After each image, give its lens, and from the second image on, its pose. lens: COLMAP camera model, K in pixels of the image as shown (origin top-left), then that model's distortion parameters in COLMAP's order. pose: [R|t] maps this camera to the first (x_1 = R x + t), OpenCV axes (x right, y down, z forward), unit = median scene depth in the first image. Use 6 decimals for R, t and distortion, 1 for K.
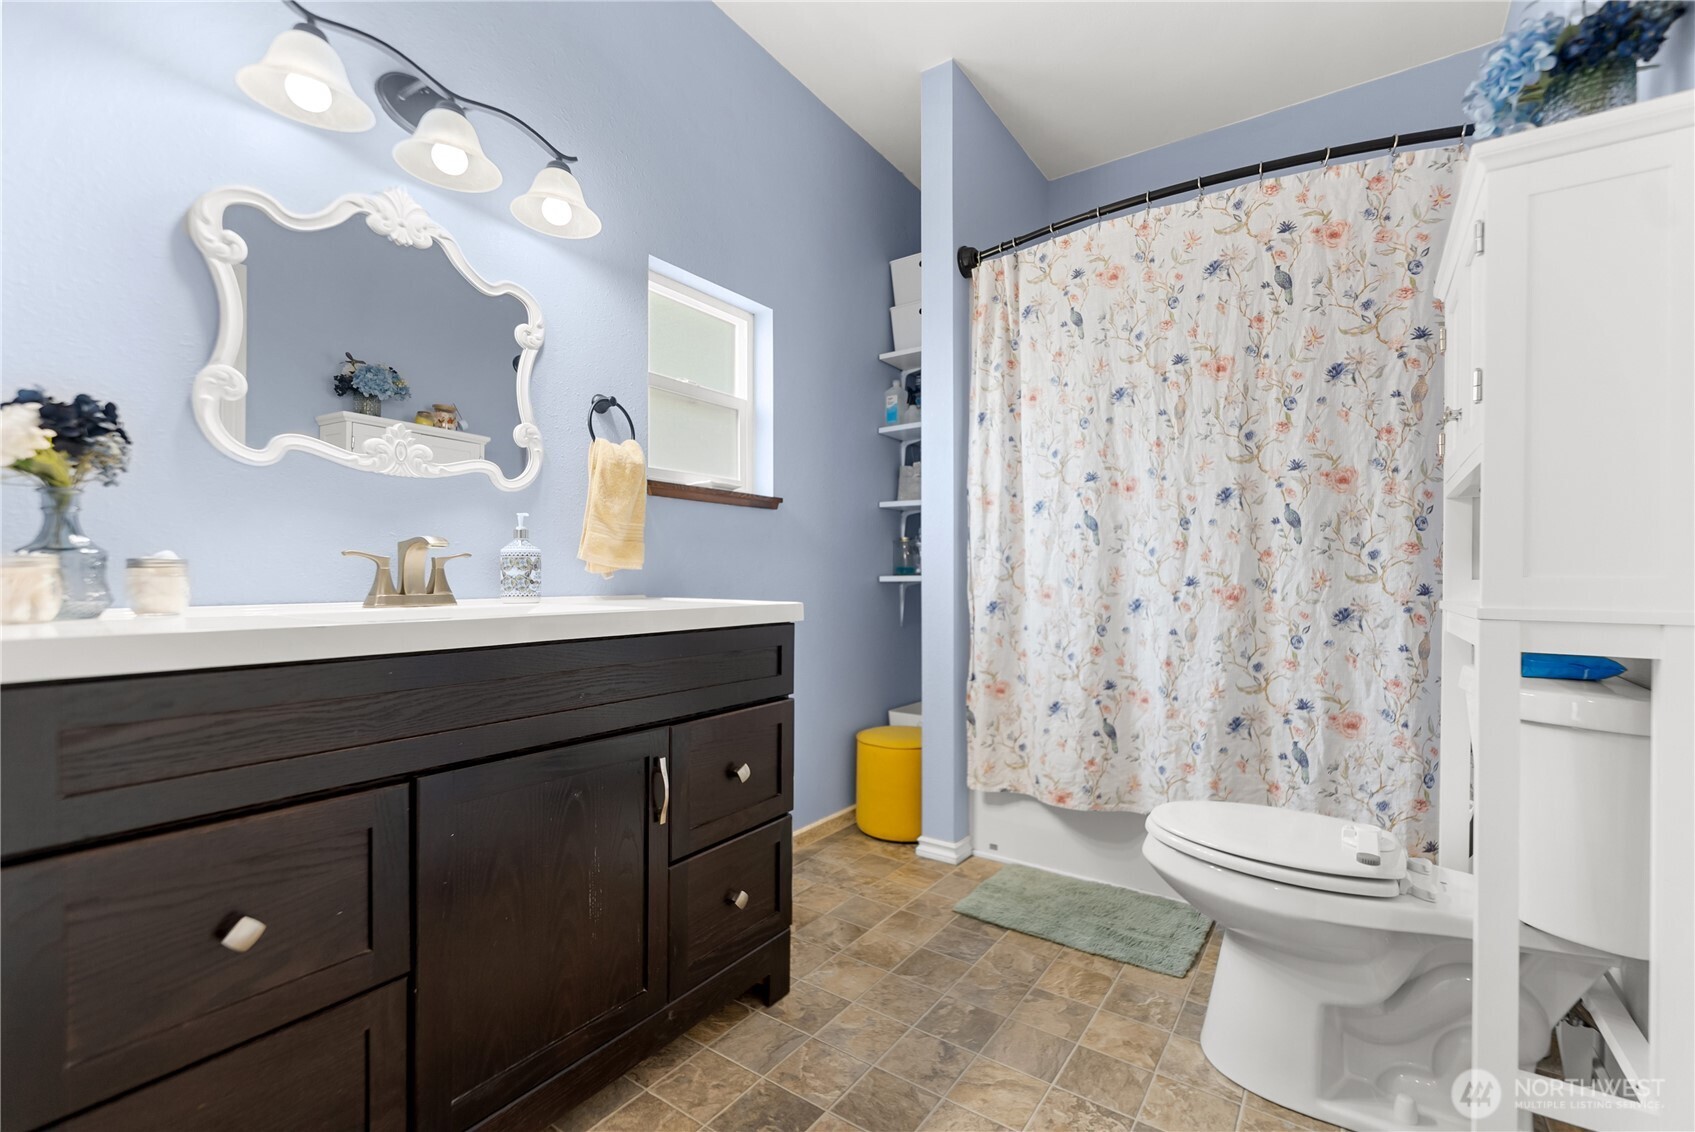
lens RADIAL K [[736.2, 0, 846.7], [0, 736.2, 573.6], [0, 0, 1]] dist [0.004080, -0.000037]
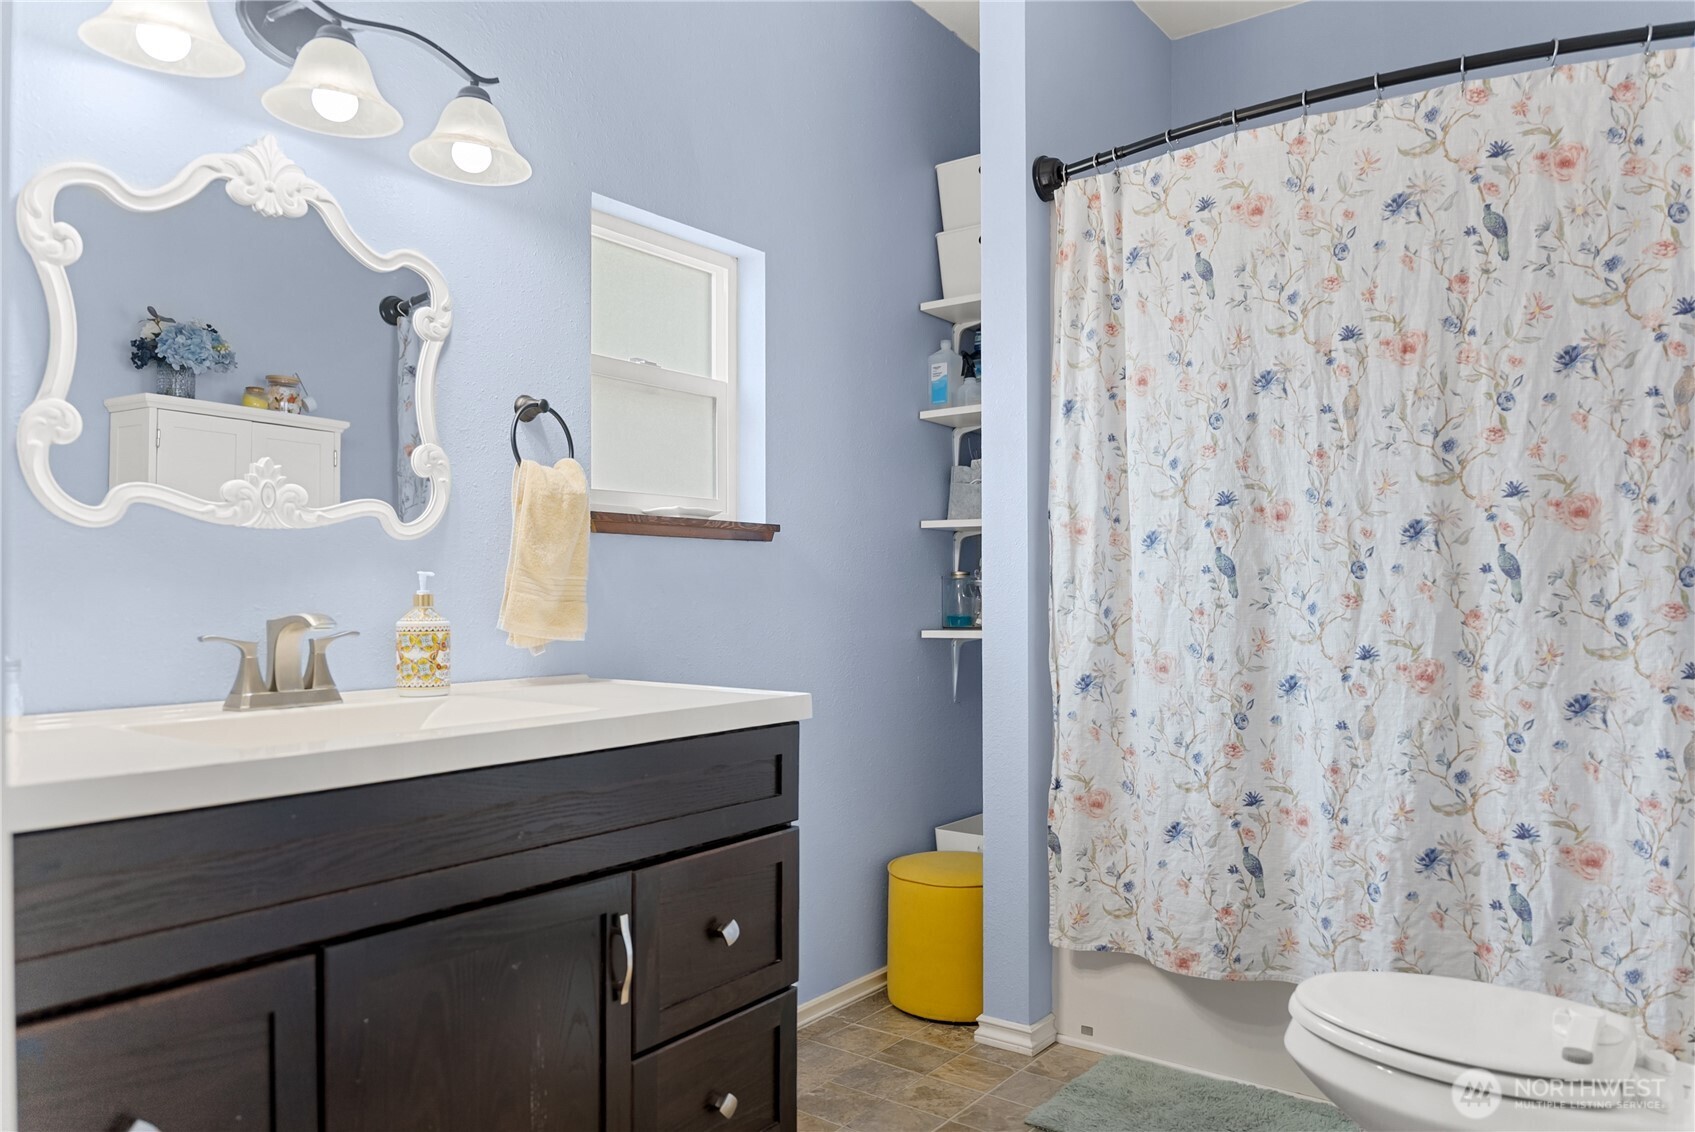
lens RADIAL K [[1164.2, 0, 848.9], [0, 1164.2, 590.4], [0, 0, 1]] dist [-0.007732, -0.002770]
pose [[0.999764, -0.001700, -0.021643, 0.001816], [0.001726, 0.999998, 0.001202, -0.053837], [0.021641, -0.001239, 0.999765, -0.115117]]
